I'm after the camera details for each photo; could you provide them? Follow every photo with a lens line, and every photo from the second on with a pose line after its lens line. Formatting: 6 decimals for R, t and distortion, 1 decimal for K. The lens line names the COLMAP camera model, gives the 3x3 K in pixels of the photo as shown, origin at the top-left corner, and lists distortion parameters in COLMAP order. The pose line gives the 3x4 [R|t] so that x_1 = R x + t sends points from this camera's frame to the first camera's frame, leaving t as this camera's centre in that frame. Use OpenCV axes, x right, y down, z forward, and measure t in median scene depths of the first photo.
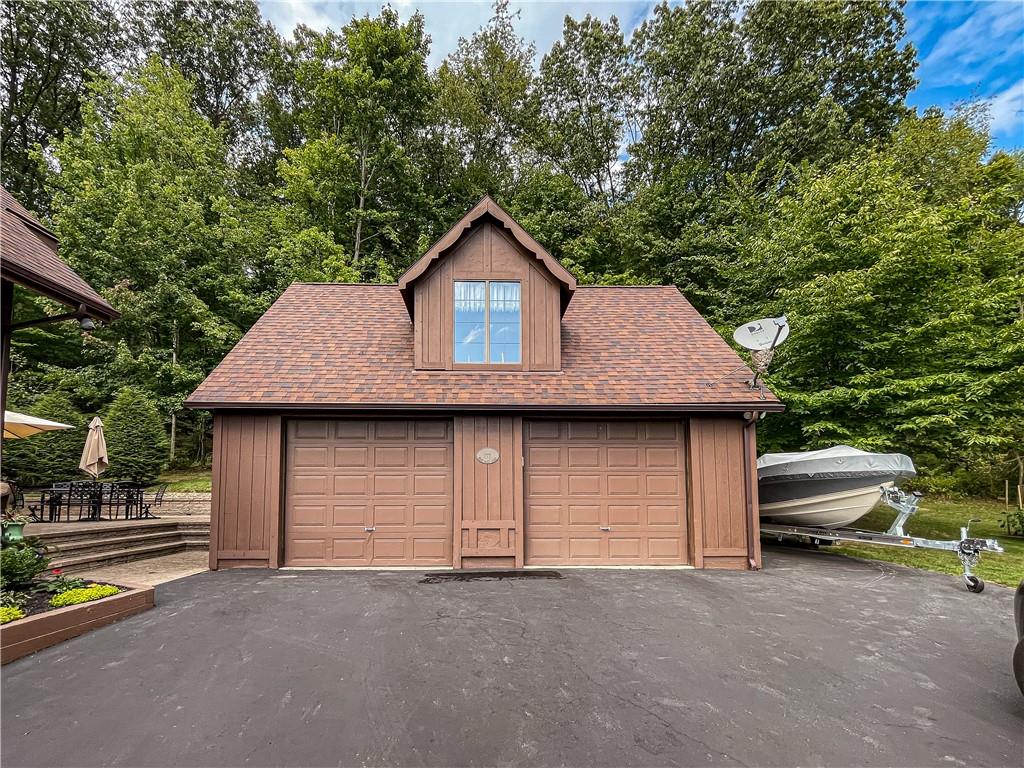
lens RADIAL K [[462.1, 0, 499.7], [0, 462.1, 465.0], [0, 0, 1]] dist [-0.003173, 0.000913]
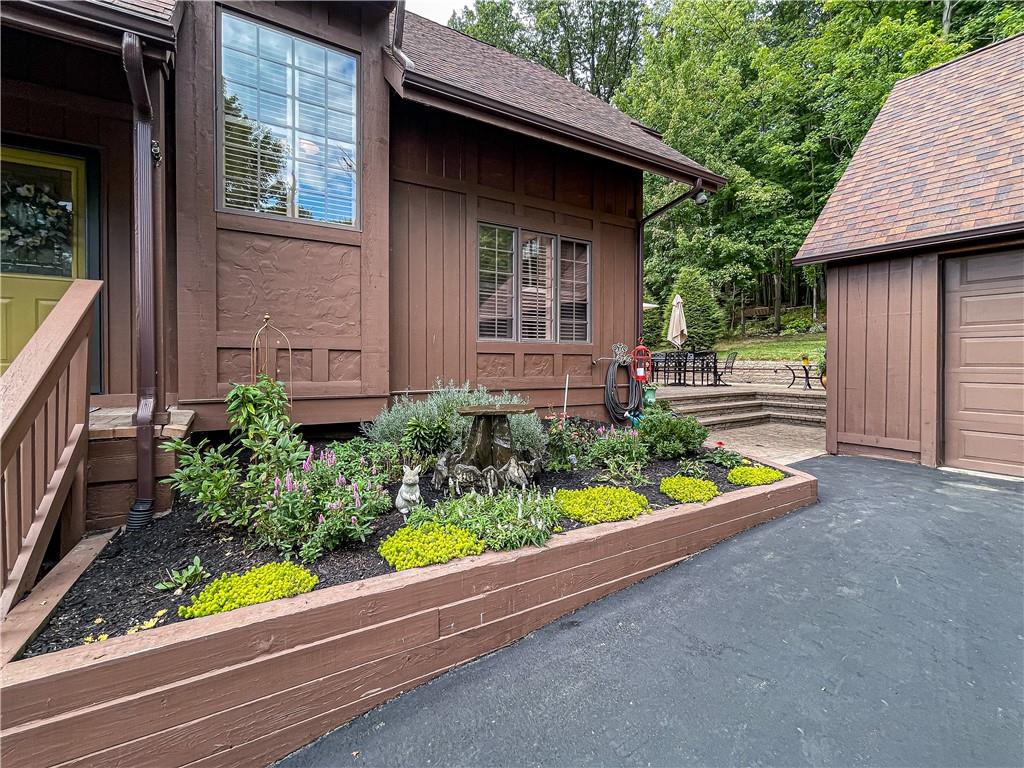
lens RADIAL K [[462.1, 0, 519.5], [0, 462.1, 373.3], [0, 0, 1]] dist [-0.003173, 0.000913]
pose [[0.546958, 0.023327, -0.836835, -0.139964], [0.051526, 0.996779, 0.061462, -0.000852], [0.835573, -0.076736, 0.543994, 0.041847]]
